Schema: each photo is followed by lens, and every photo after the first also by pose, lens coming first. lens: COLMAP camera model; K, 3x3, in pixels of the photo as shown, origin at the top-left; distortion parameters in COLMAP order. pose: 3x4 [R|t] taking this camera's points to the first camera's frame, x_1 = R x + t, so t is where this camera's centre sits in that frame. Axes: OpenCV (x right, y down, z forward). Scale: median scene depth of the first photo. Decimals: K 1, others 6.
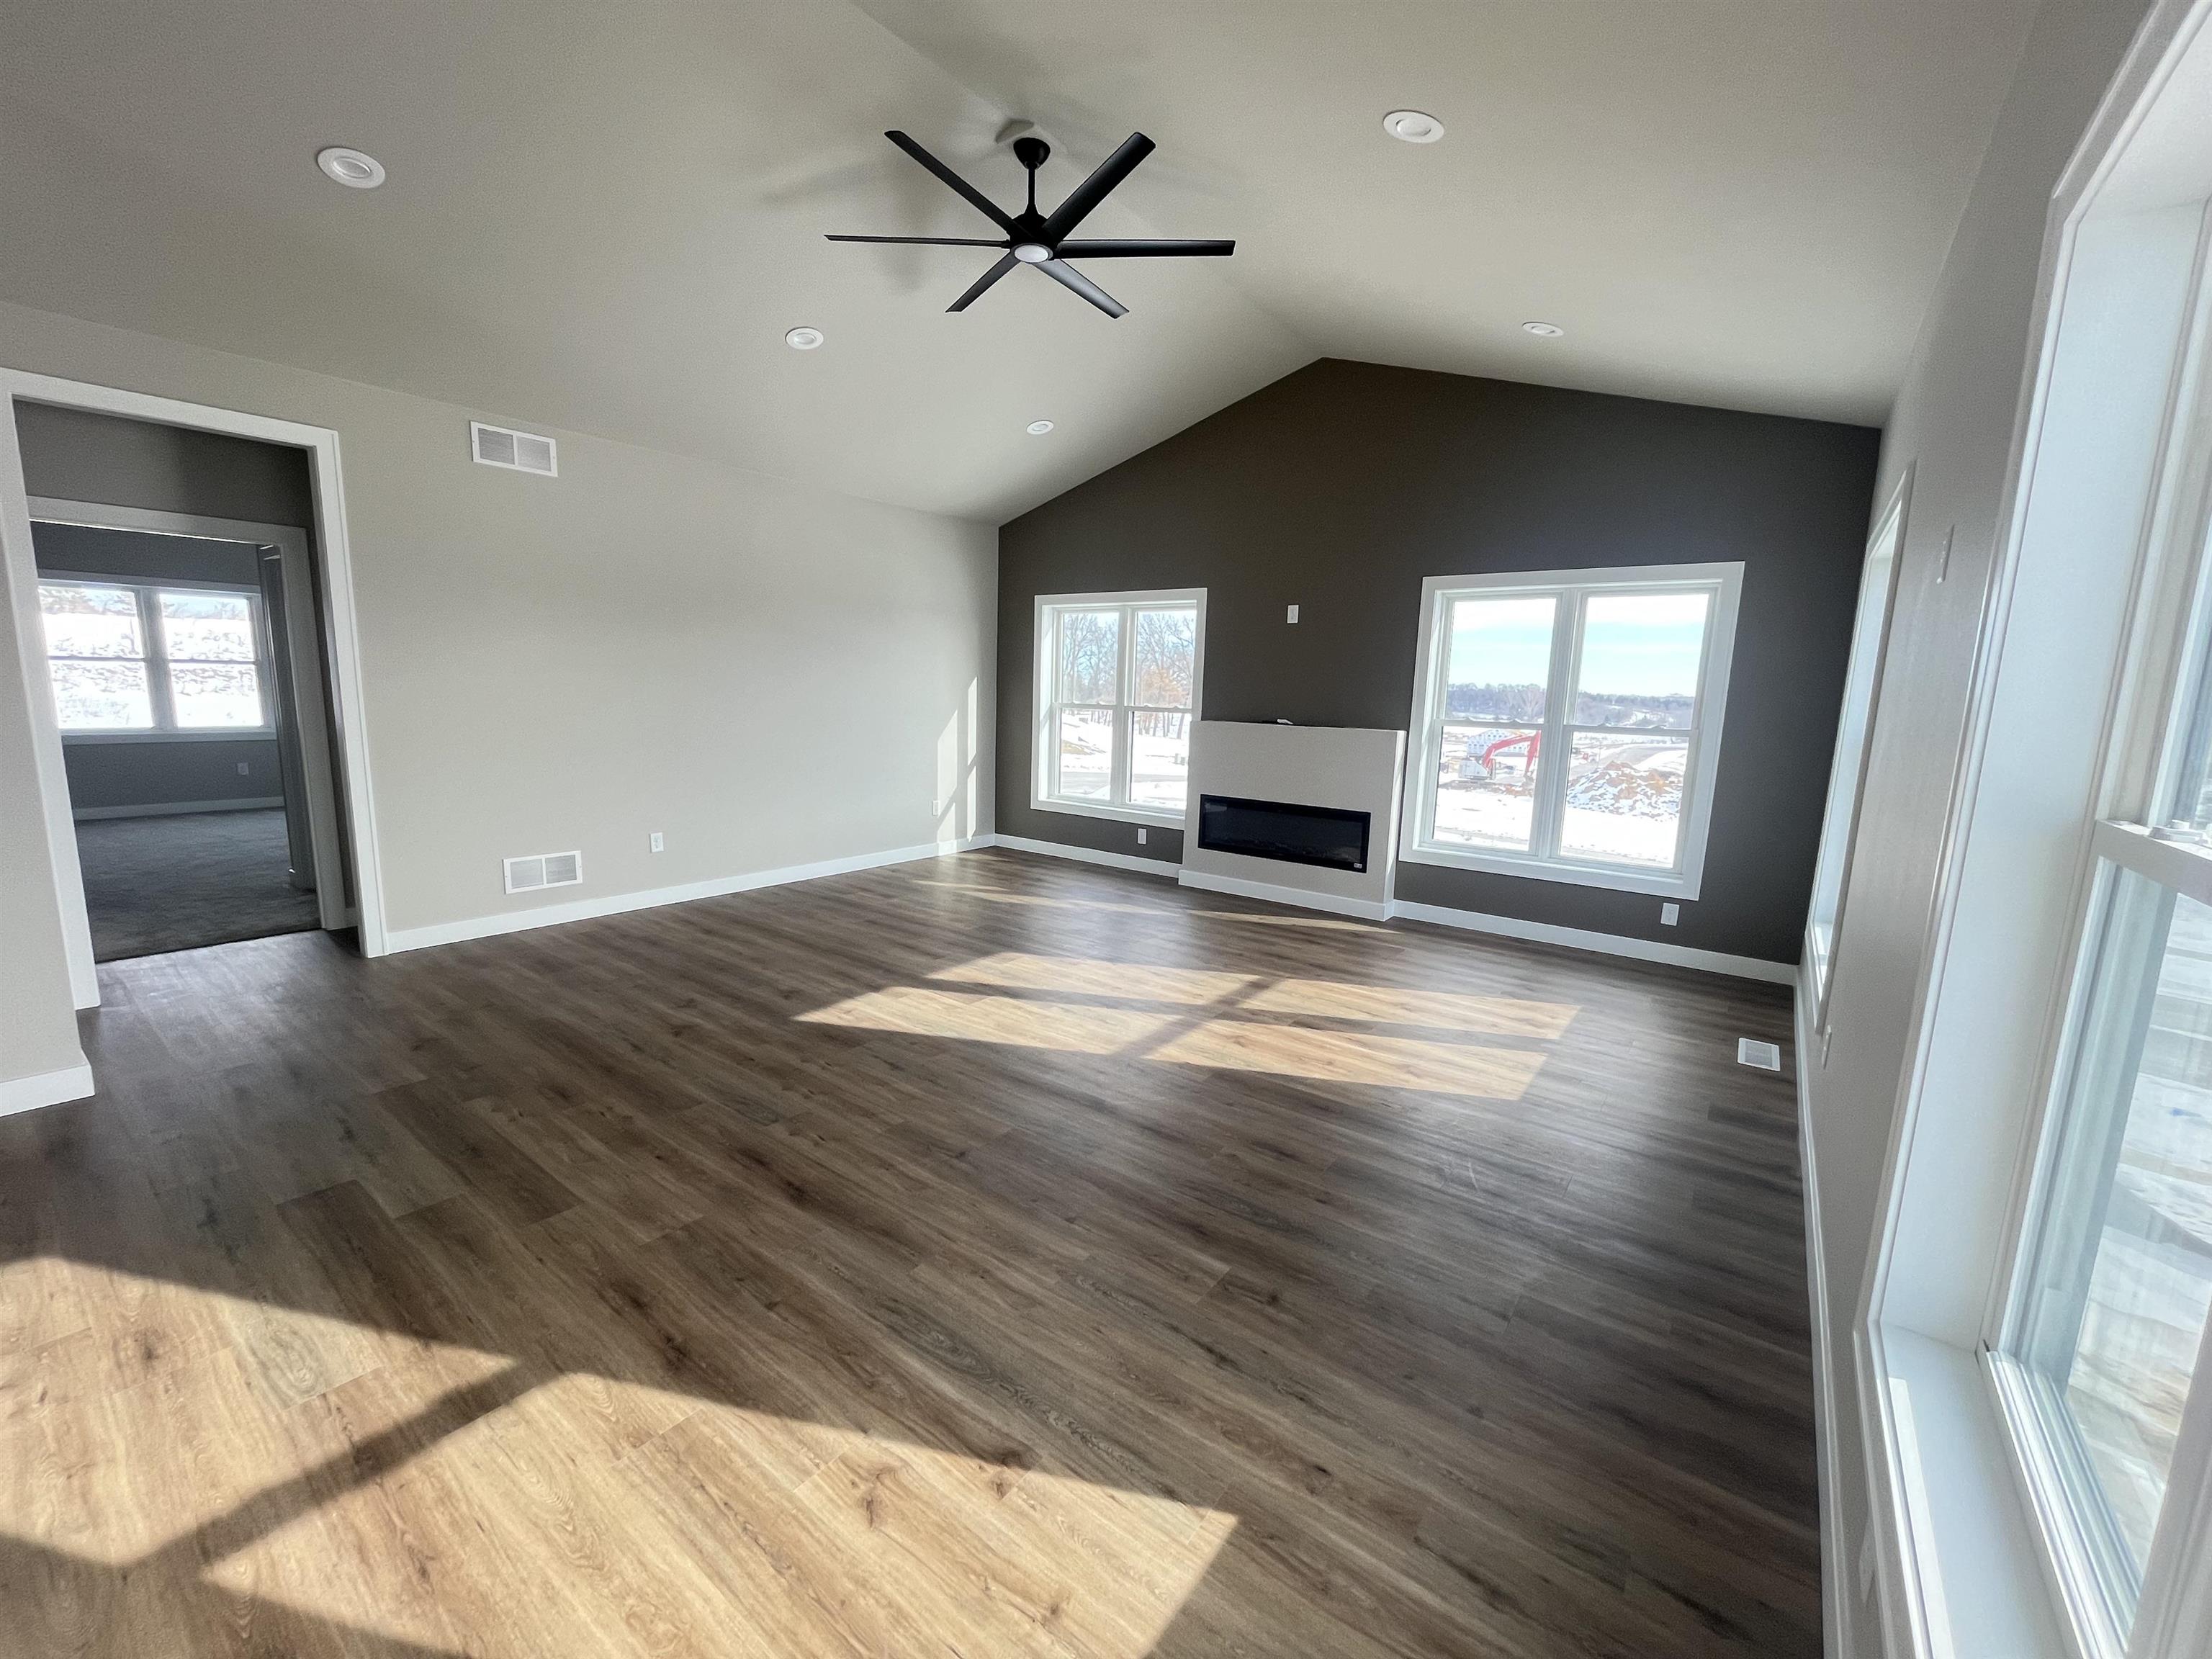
lens RADIAL K [[897.2, 0, 1099.9], [0, 897.2, 836.8], [0, 0, 1]] dist [-0.001080, -0.000368]
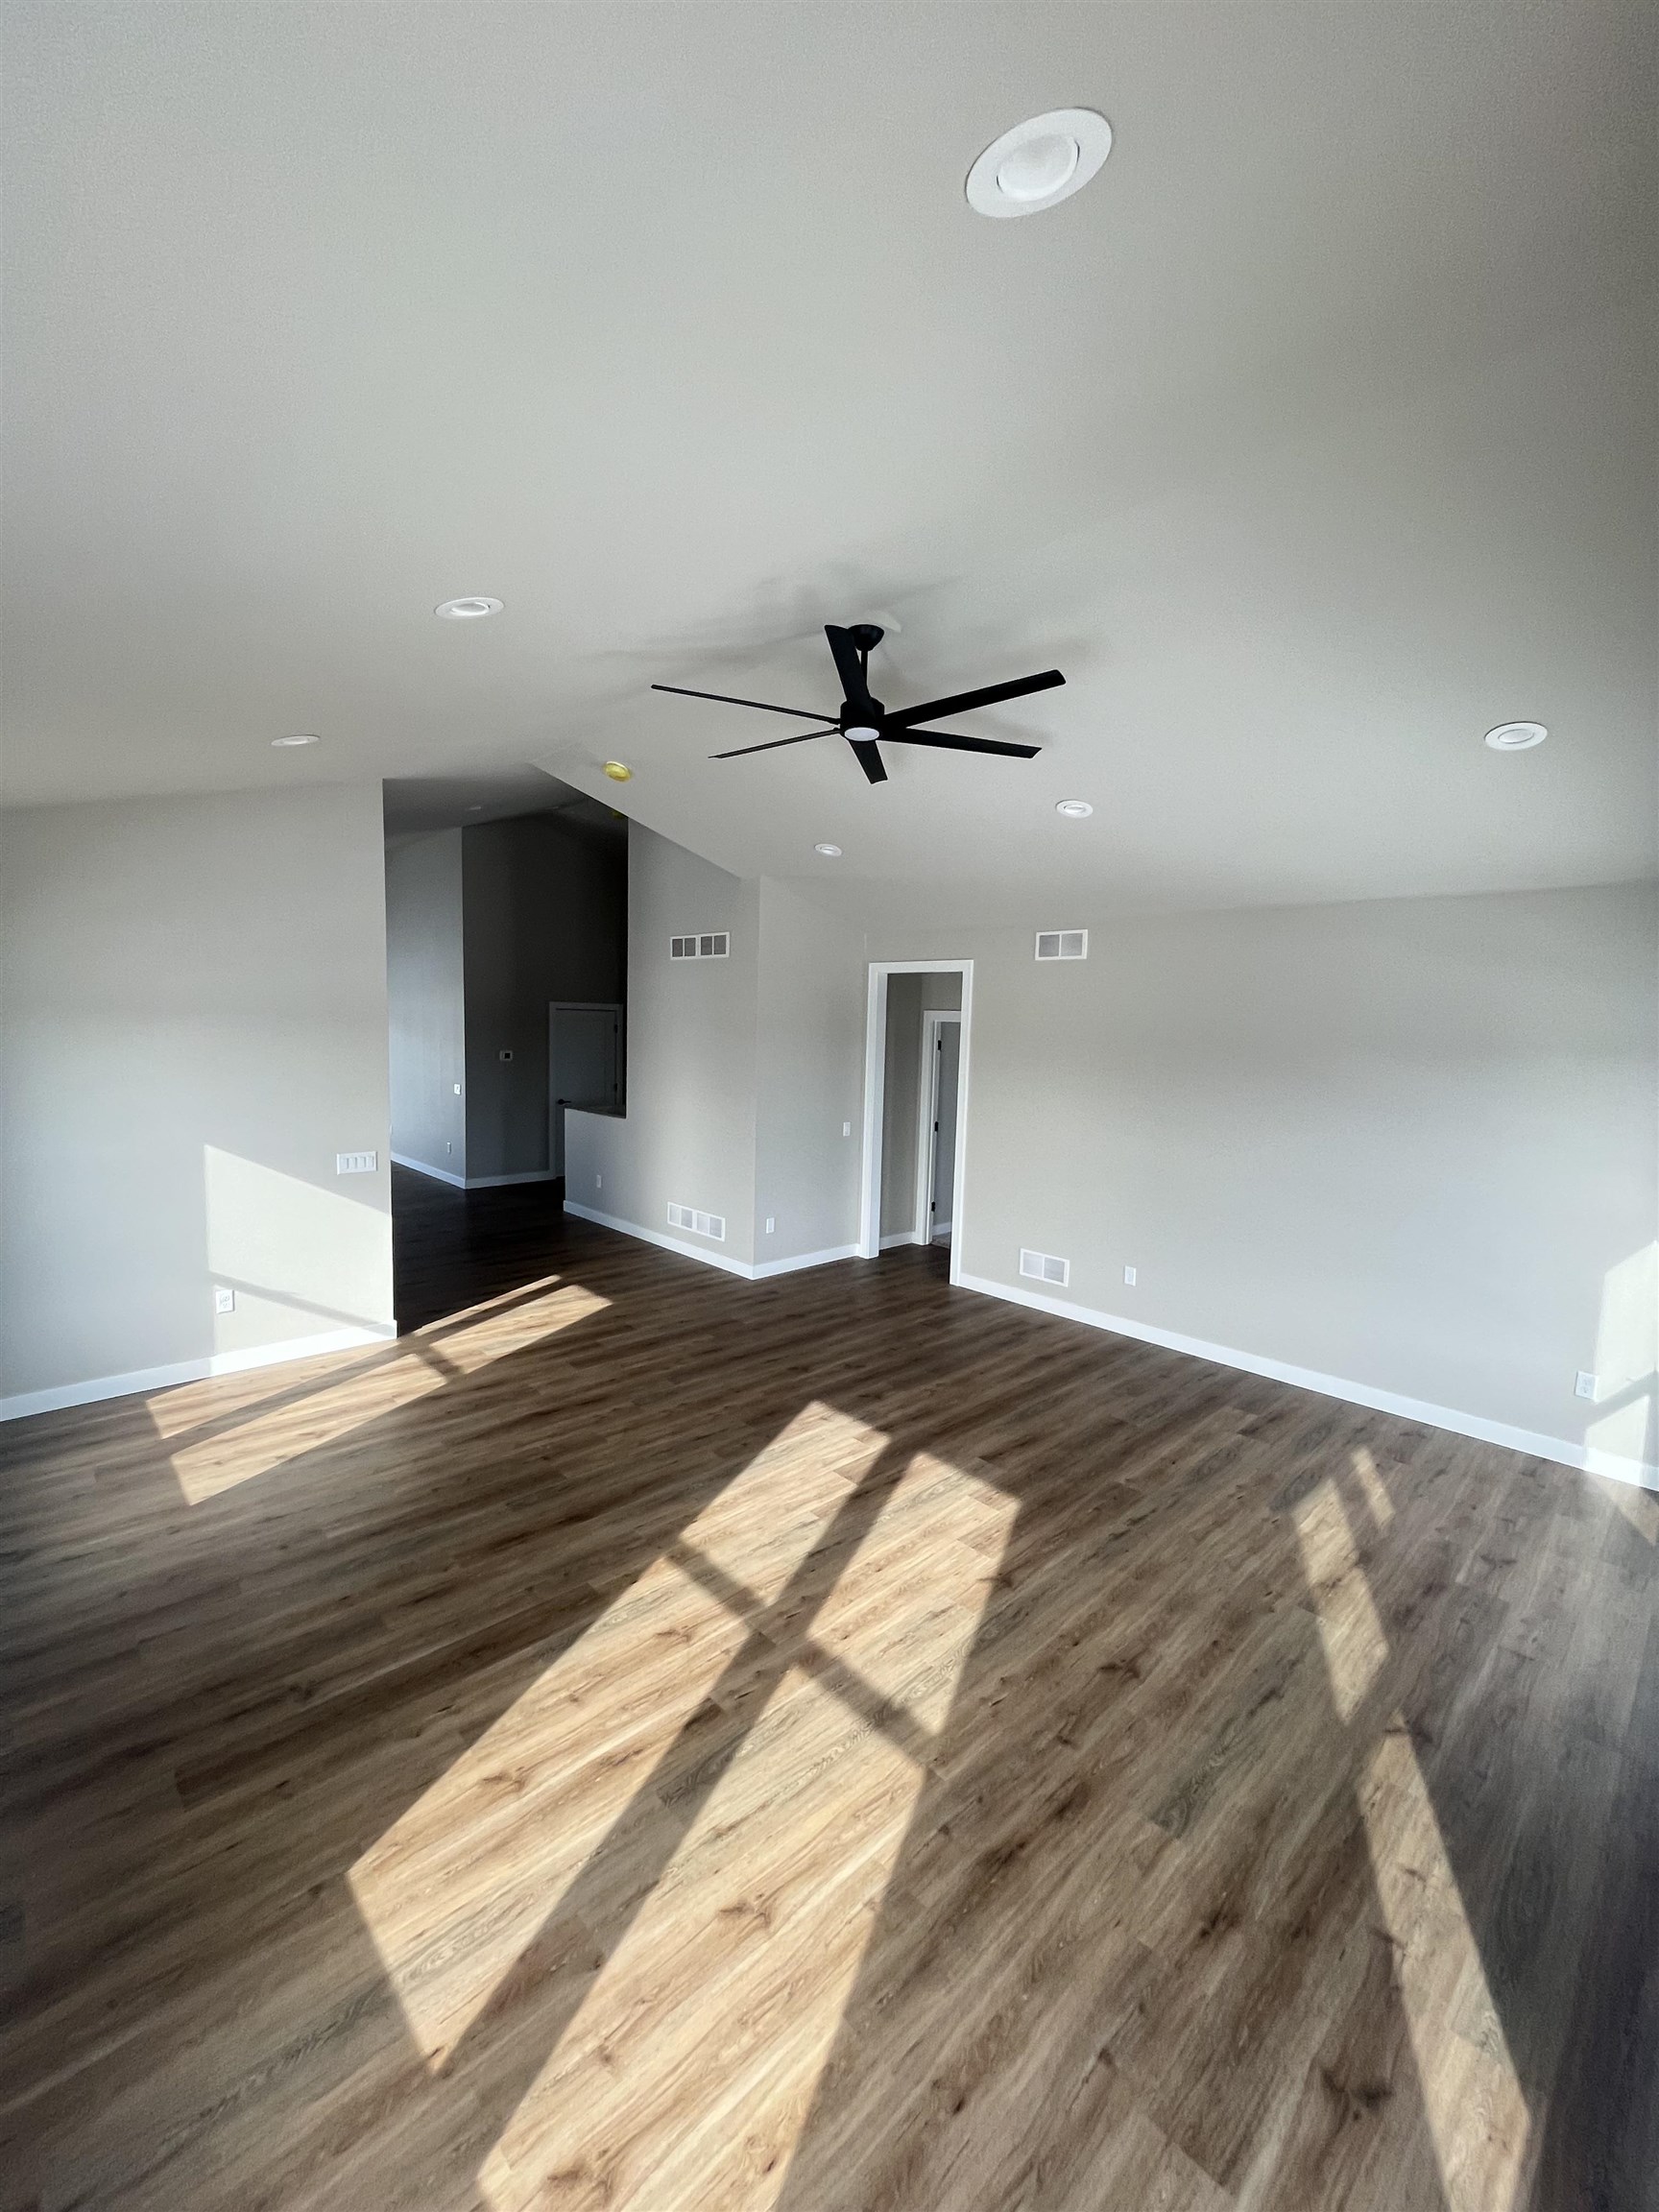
lens RADIAL K [[897.2, 0, 826.3], [0, 897.2, 1105.2], [0, 0, 1]] dist [-0.001080, -0.000368]
pose [[-0.165563, 0.065286, -0.984036, 0.756913], [-0.193716, 0.976215, 0.097360, -0.285923], [0.966987, 0.206743, -0.148978, 0.984710]]
